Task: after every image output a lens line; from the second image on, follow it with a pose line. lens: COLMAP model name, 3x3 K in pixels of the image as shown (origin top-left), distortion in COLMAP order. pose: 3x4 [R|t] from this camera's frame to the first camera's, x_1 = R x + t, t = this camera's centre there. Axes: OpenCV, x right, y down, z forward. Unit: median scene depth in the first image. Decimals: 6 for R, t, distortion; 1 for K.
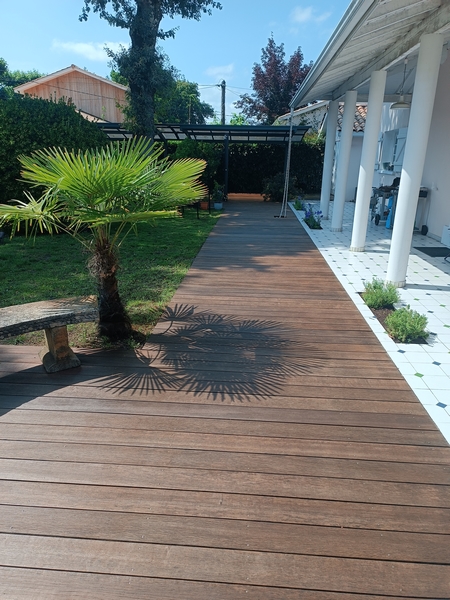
lens RADIAL K [[433.7, 0, 225.0], [0, 433.7, 300.0], [0, 0, 1]] dist [0.042248, -0.000484]
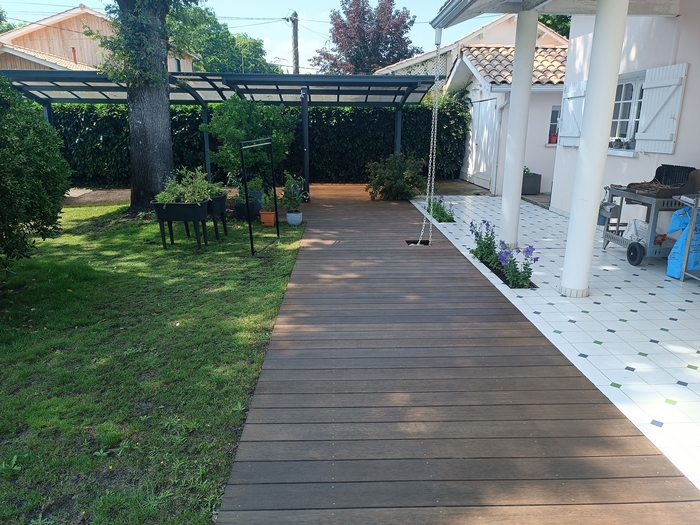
lens RADIAL K [[505.9, 0, 350.0], [0, 505.9, 262.5], [0, 0, 1]] dist [0.042248, -0.000484]
pose [[0.995228, -0.038852, 0.089514, -0.003953], [0.043823, 0.997565, -0.054251, -0.094019], [-0.087188, 0.057915, 0.994507, 0.284269]]
